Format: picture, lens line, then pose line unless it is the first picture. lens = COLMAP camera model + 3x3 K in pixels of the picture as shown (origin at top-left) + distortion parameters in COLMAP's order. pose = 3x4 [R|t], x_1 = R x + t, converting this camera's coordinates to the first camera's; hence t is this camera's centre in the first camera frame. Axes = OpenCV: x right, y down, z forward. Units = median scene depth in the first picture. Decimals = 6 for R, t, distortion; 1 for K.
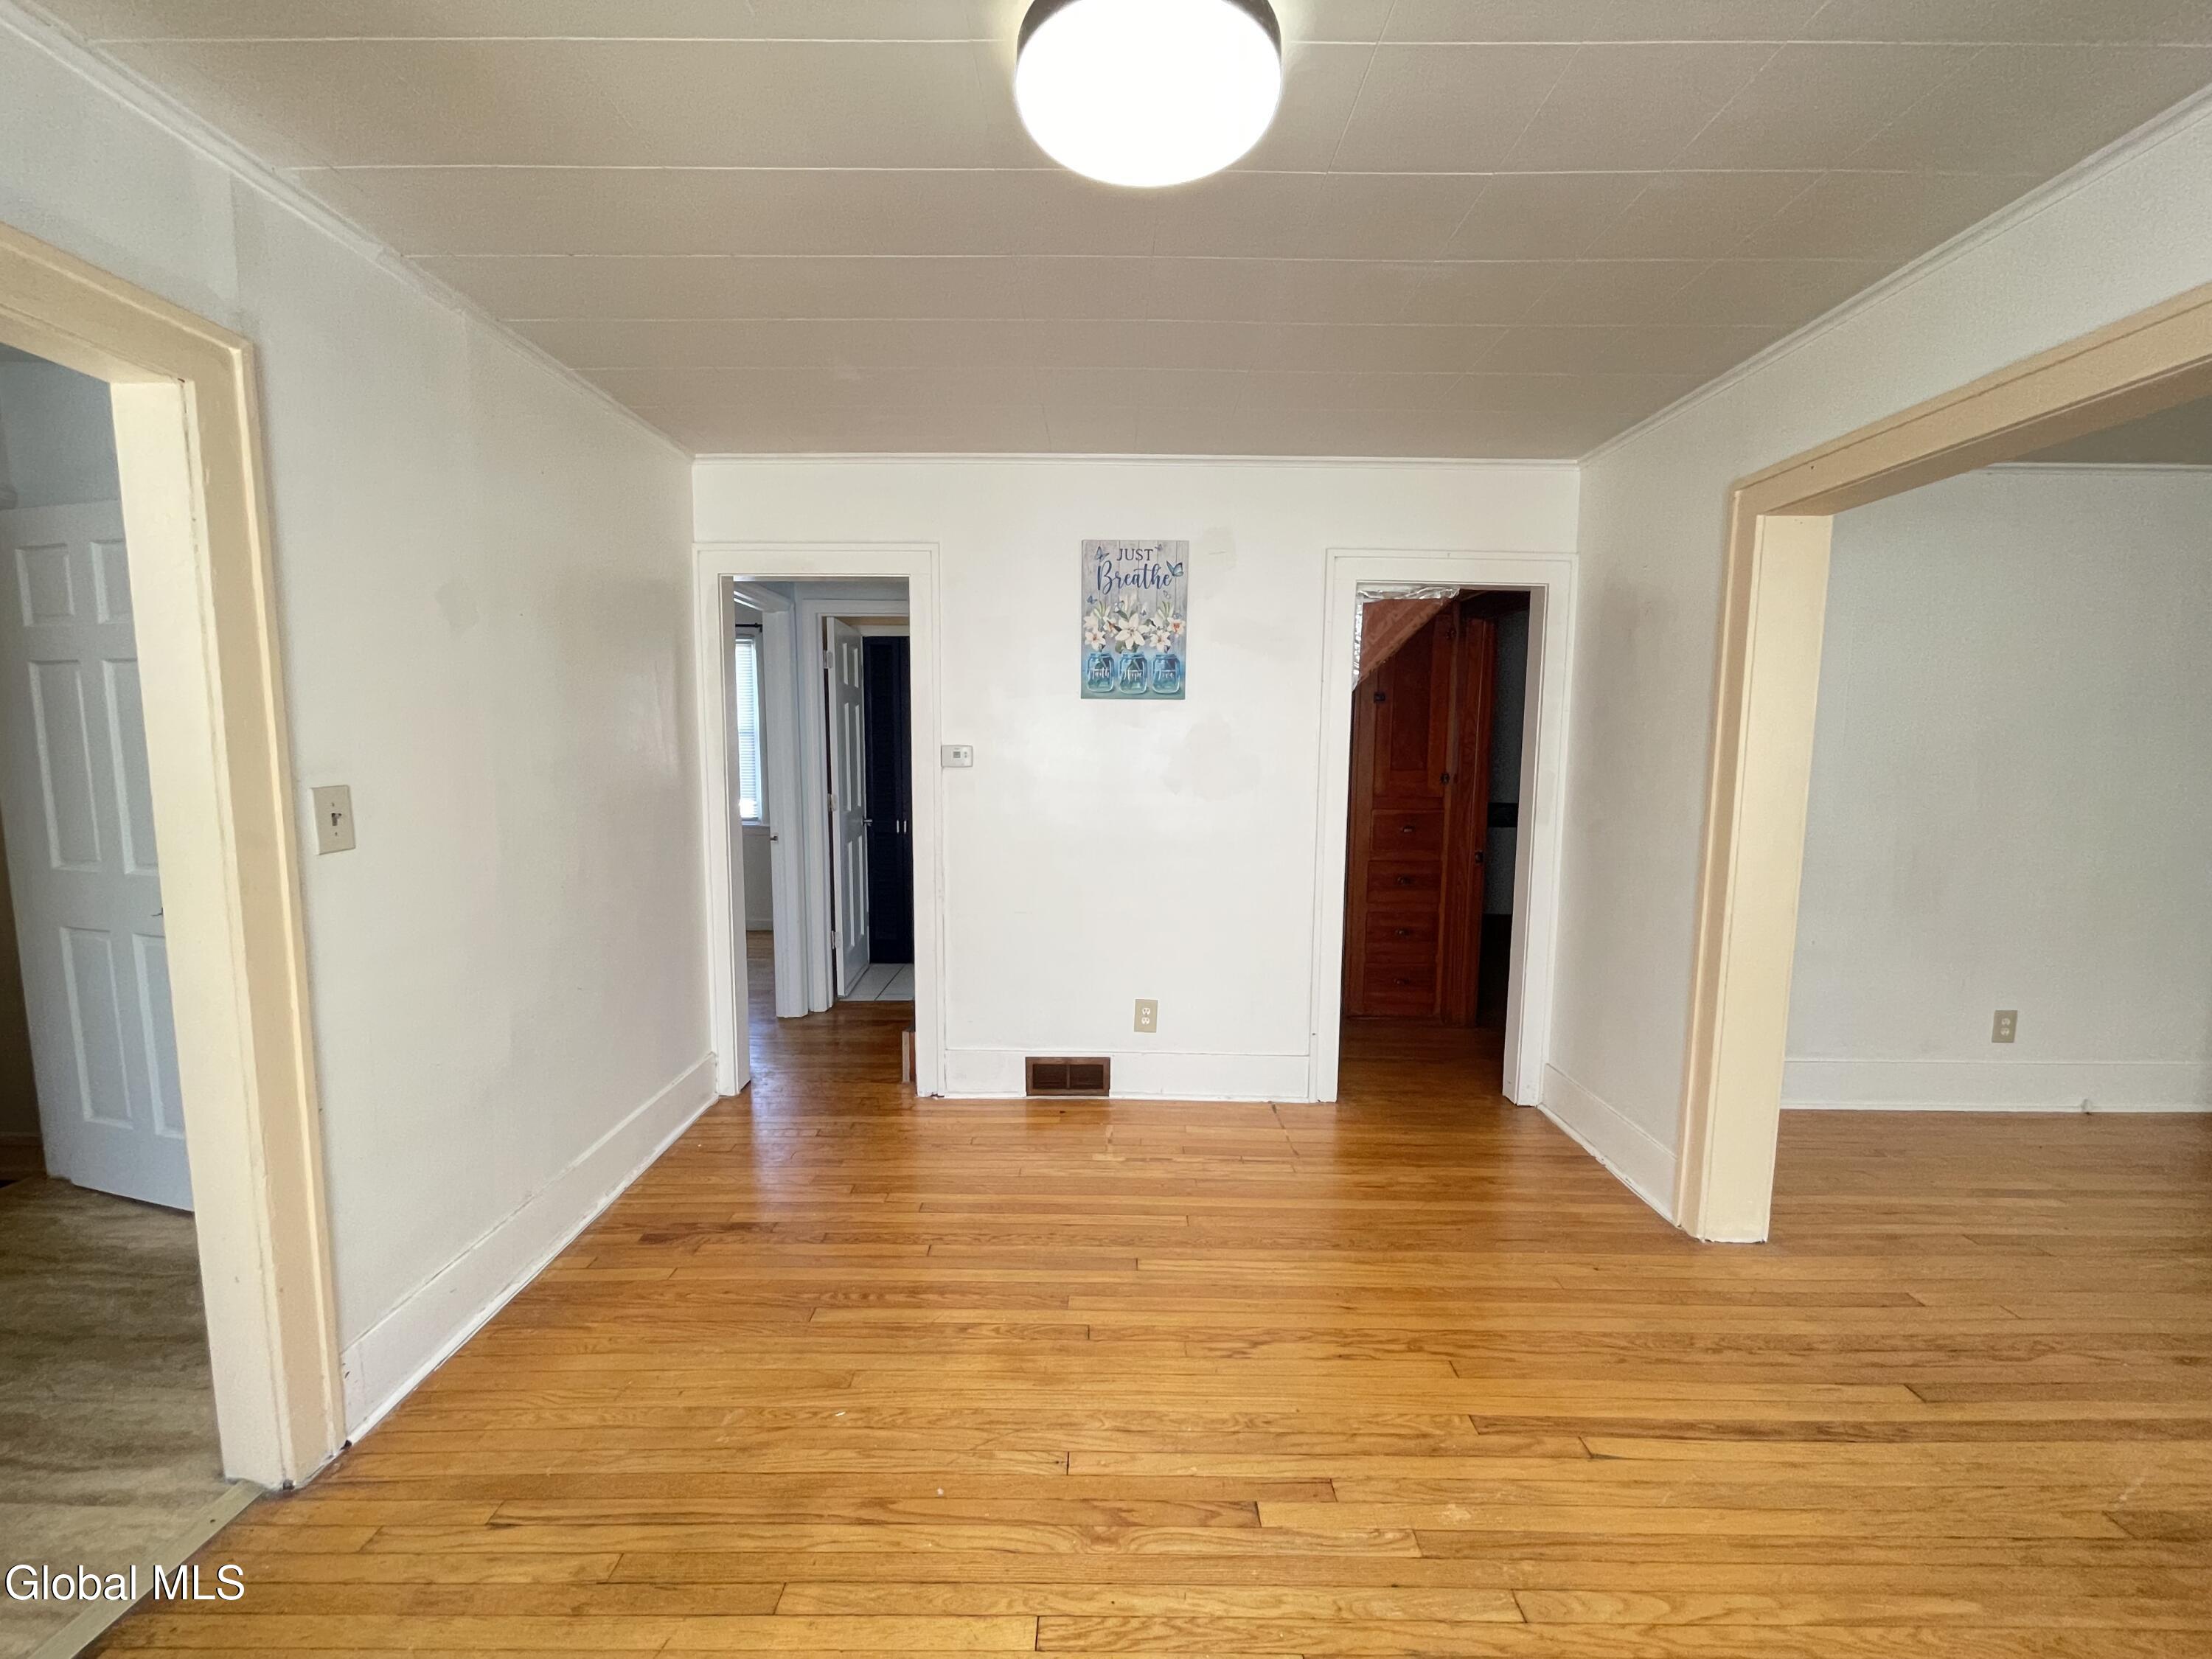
lens RADIAL K [[901.3, 0, 1100.3], [0, 901.3, 841.9], [0, 0, 1]] dist [-0.000852, -0.000876]
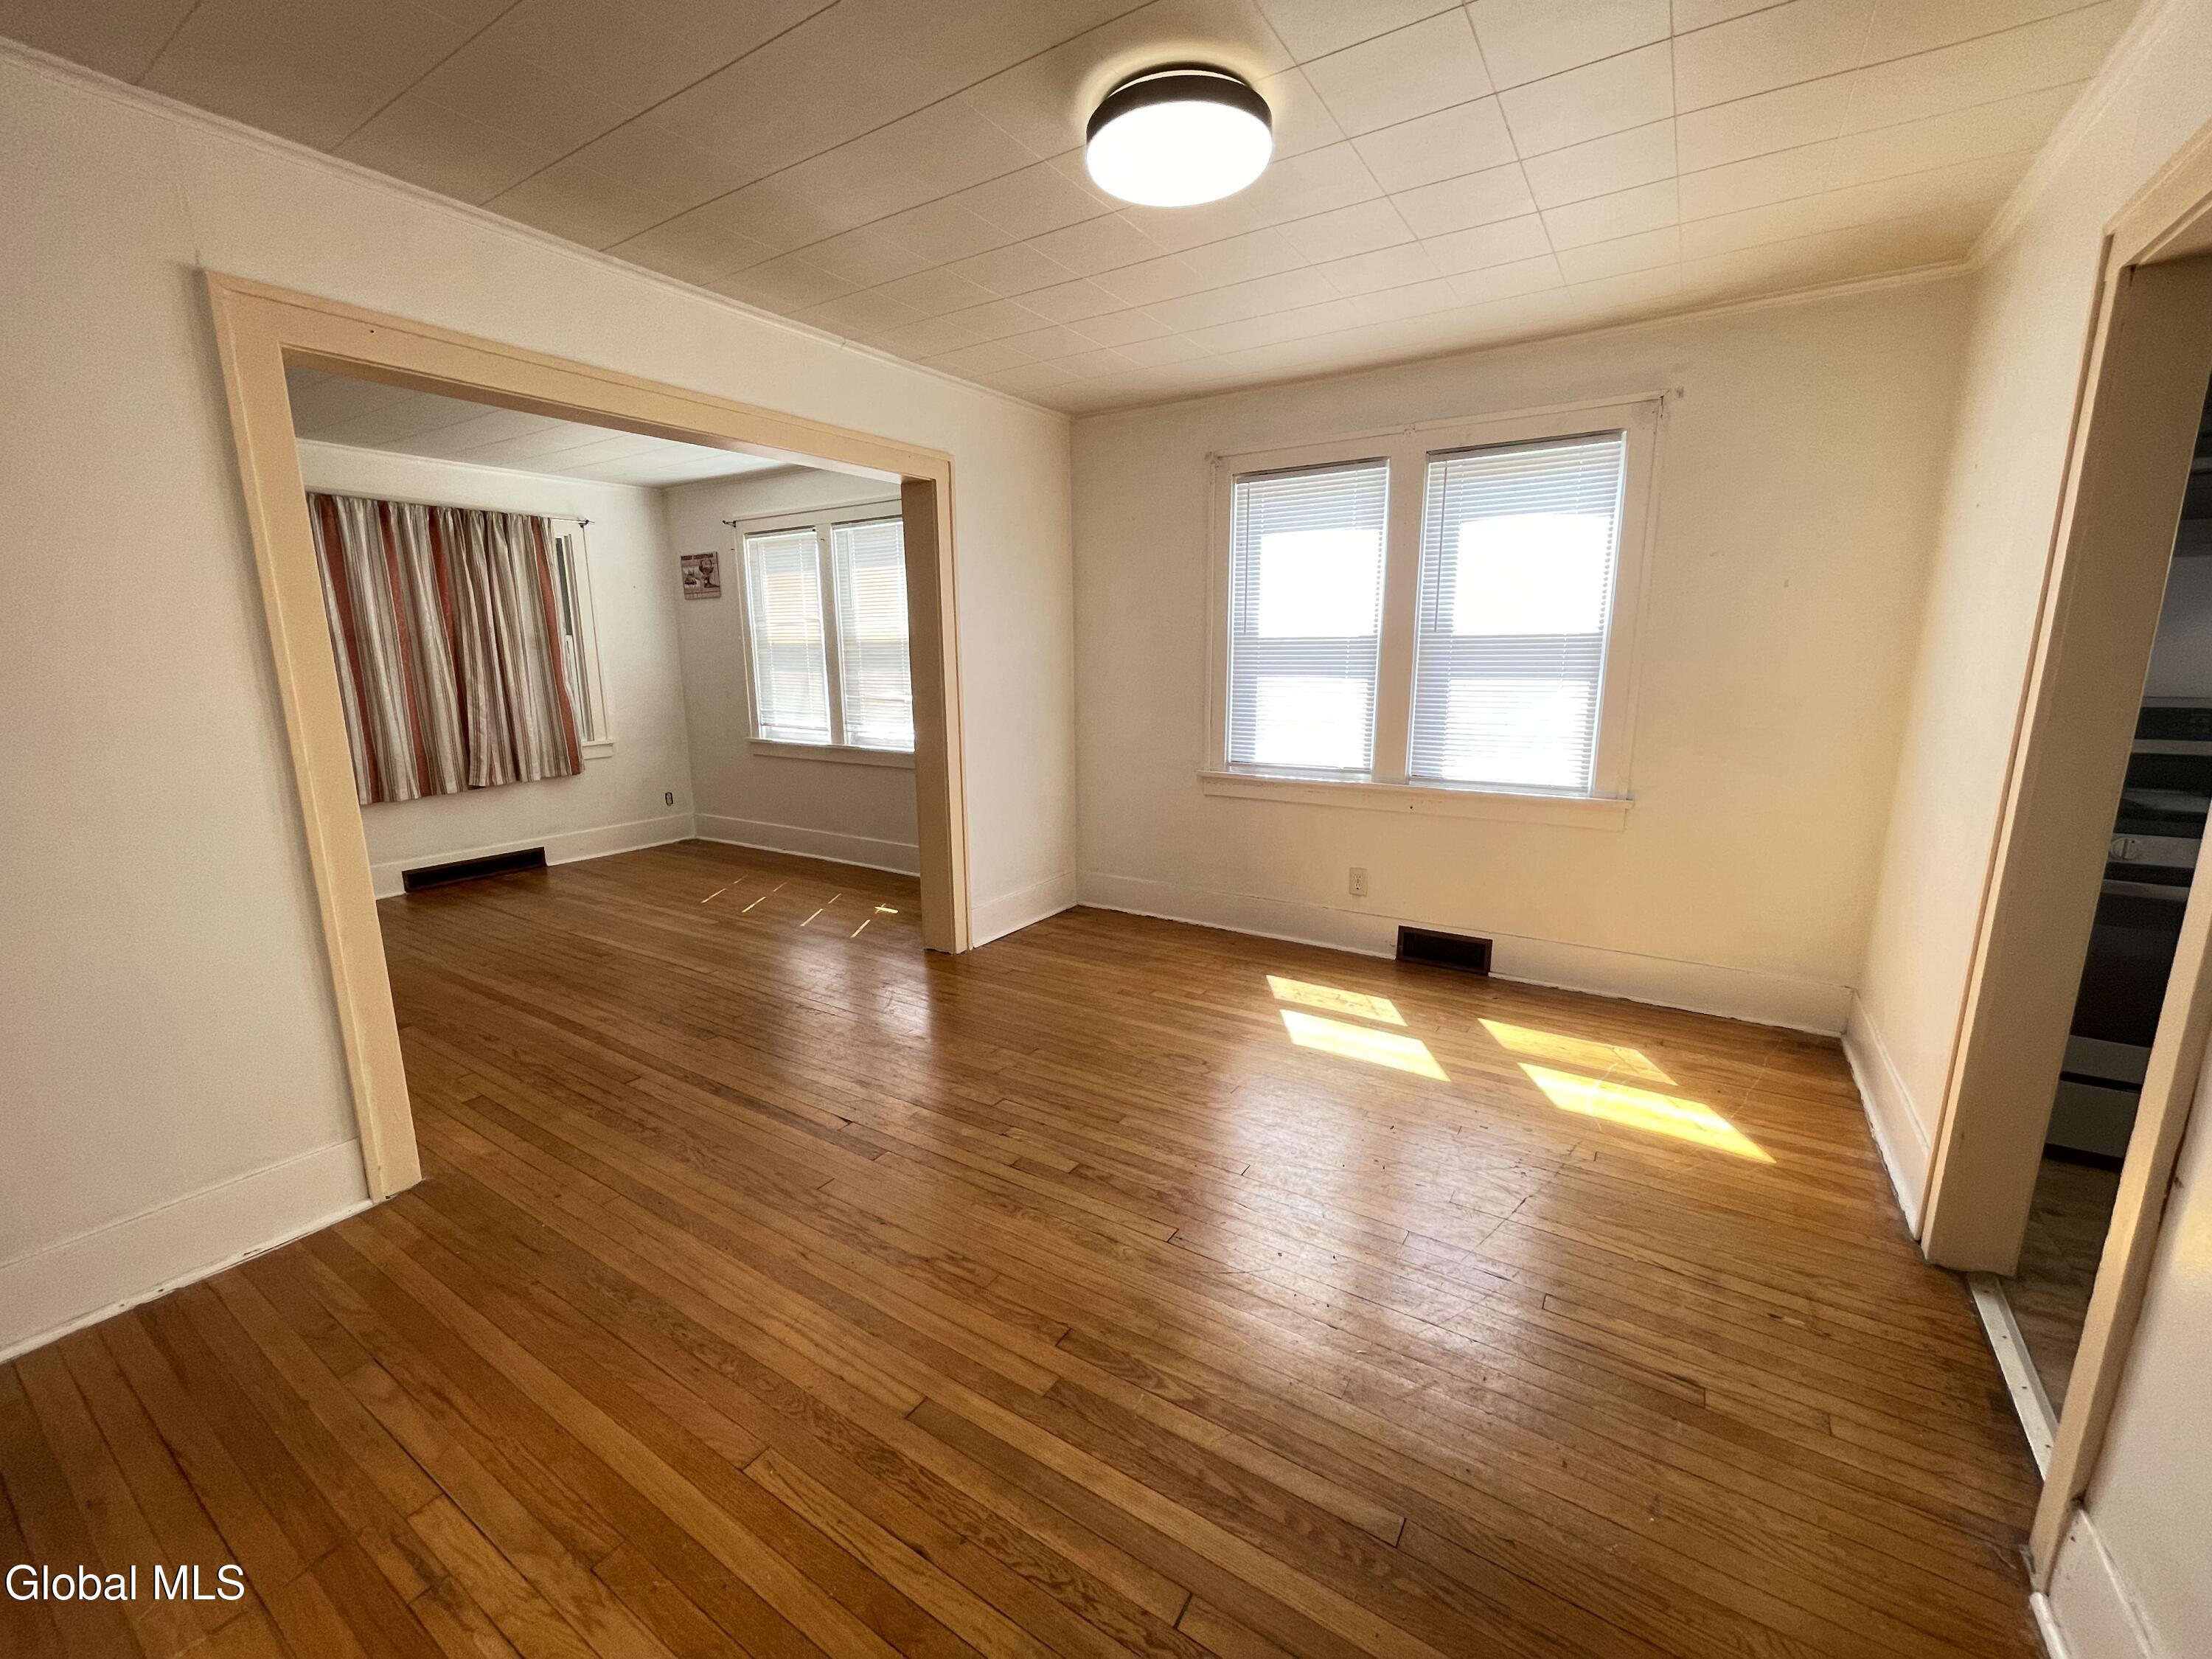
lens RADIAL K [[901.3, 0, 1104.9], [0, 901.3, 832.4], [0, 0, 1]] dist [-0.000852, -0.000876]
pose [[-0.844794, -0.105918, 0.524504, -0.331411], [0.062029, 0.954221, 0.292601, -0.109832], [-0.531485, 0.279722, -0.799550, 1.157979]]
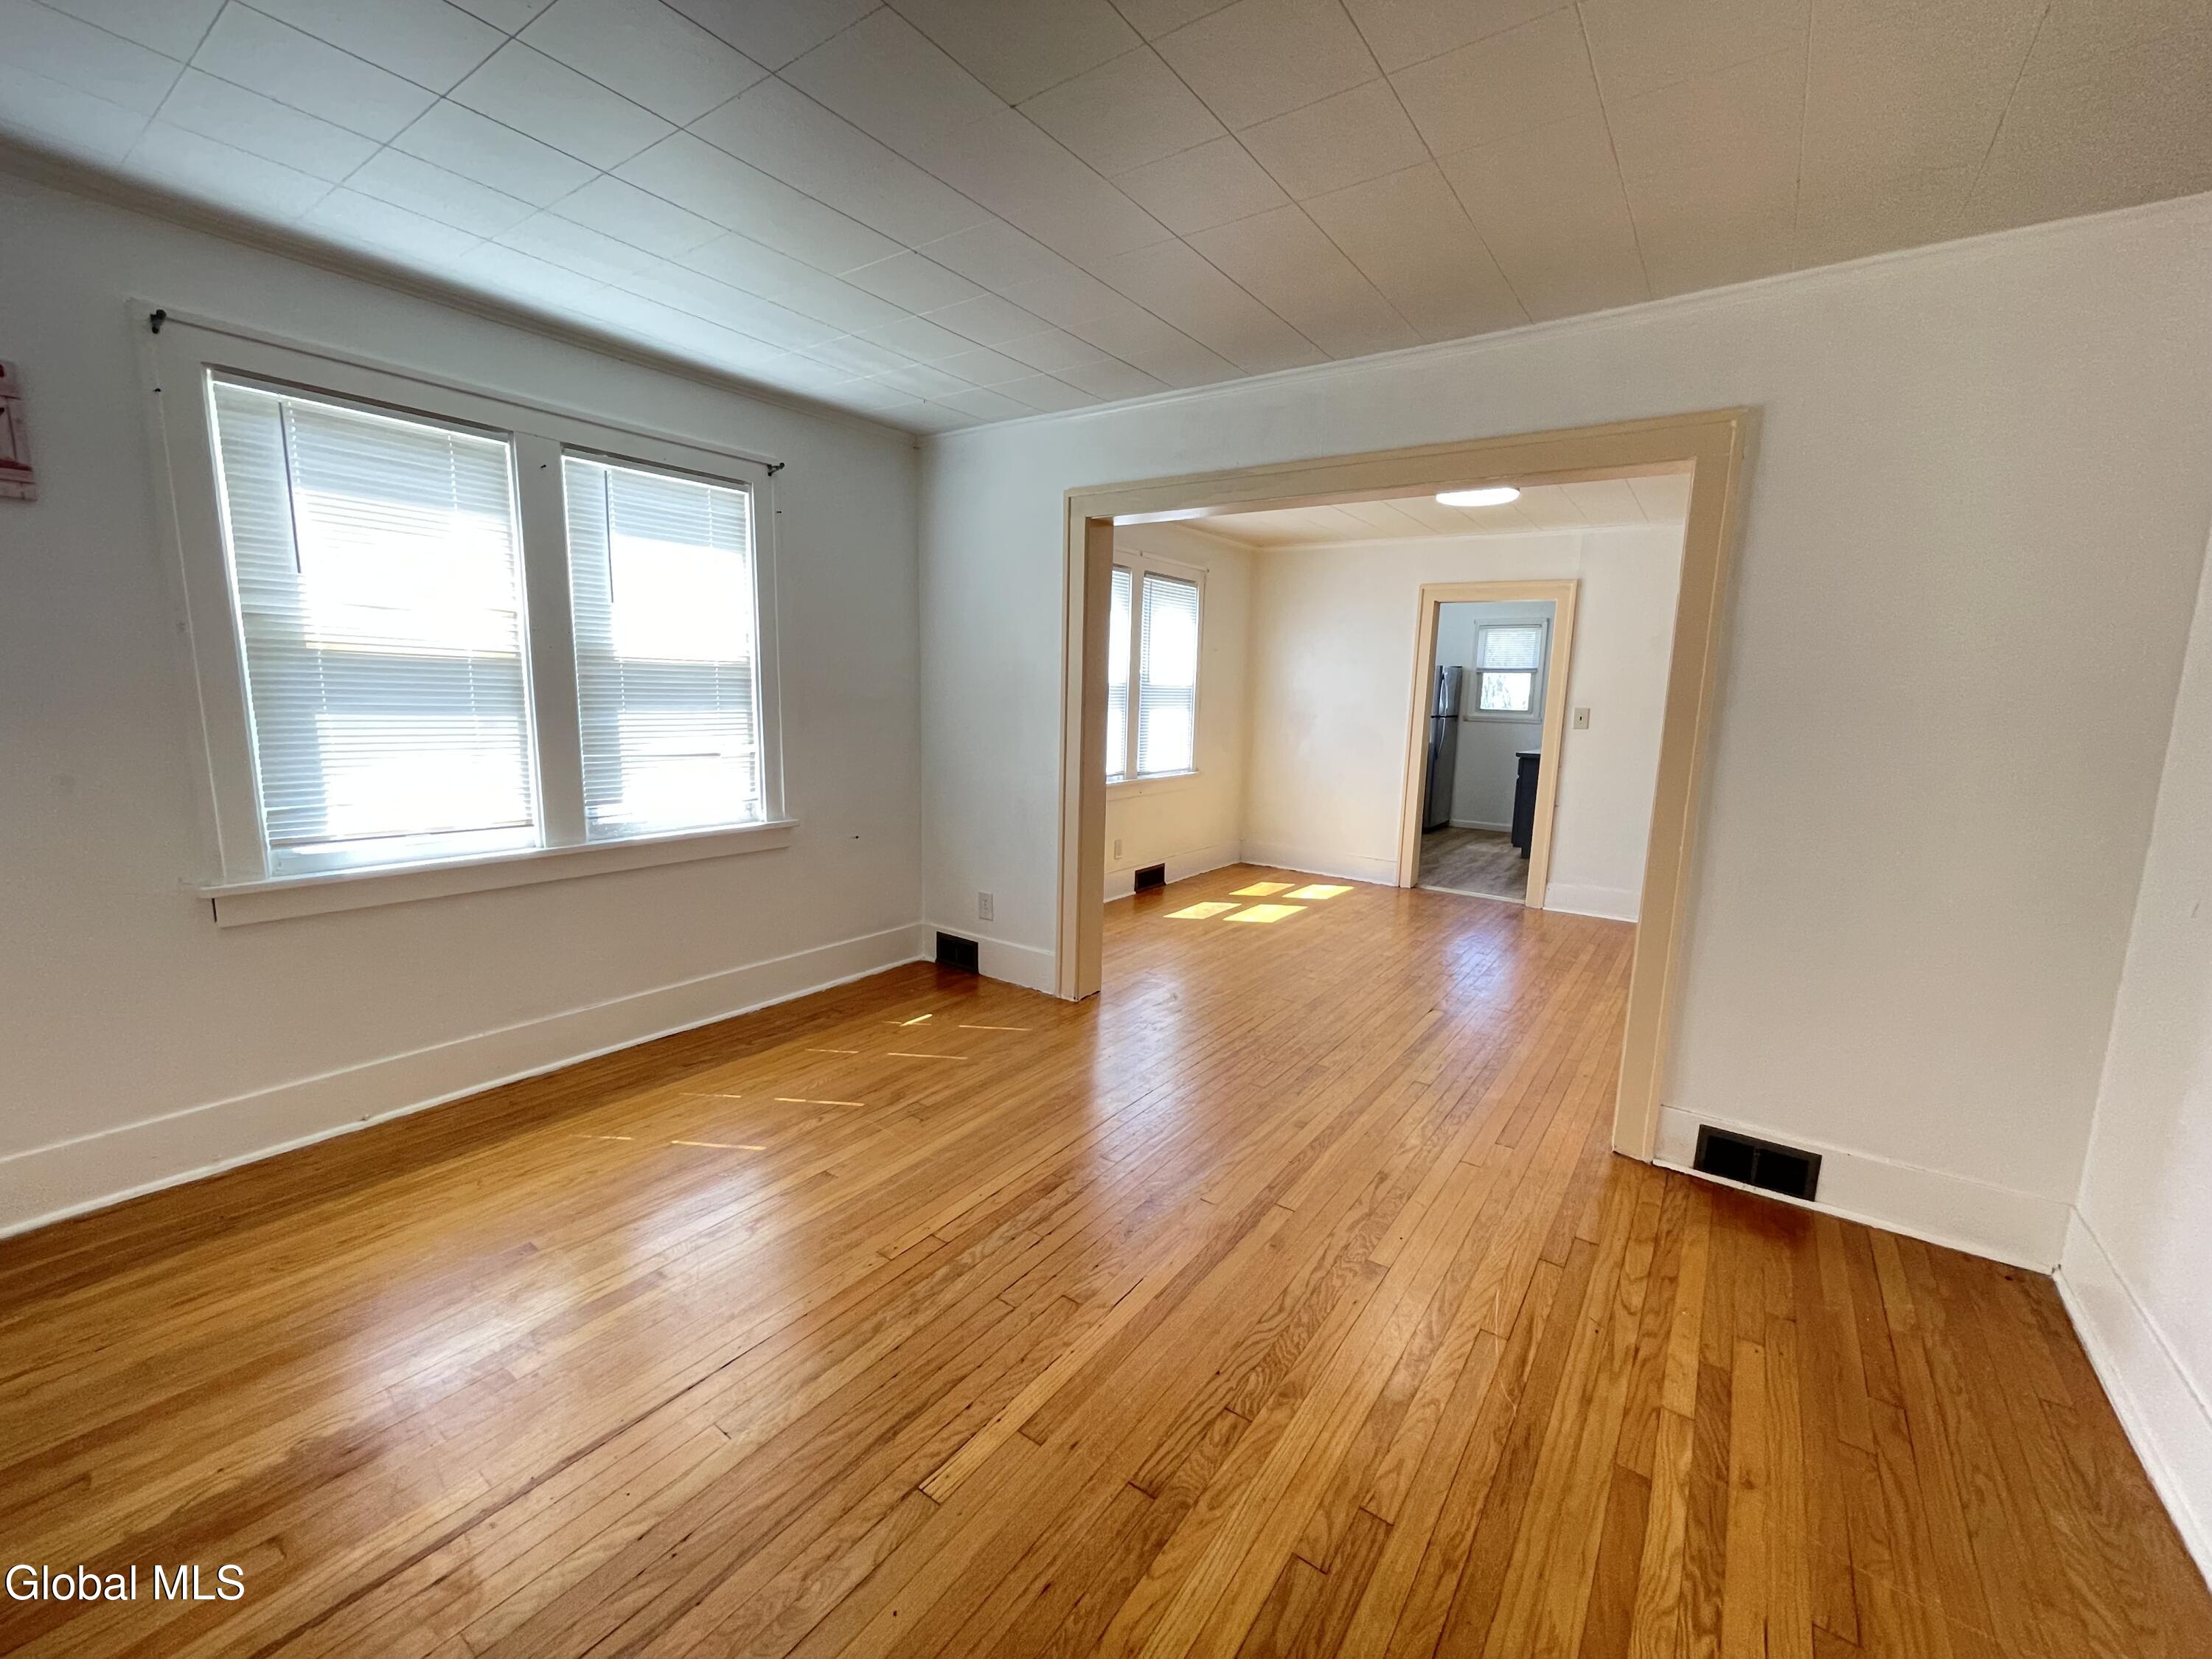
lens RADIAL K [[901.3, 0, 1104.6], [0, 901.3, 835.9], [0, 0, 1]] dist [-0.000852, -0.000876]
pose [[-0.573955, 0.111430, -0.811270, 1.755537], [-0.120330, 0.968468, 0.218152, -0.073132], [0.809998, 0.222830, -0.542448, 0.922451]]
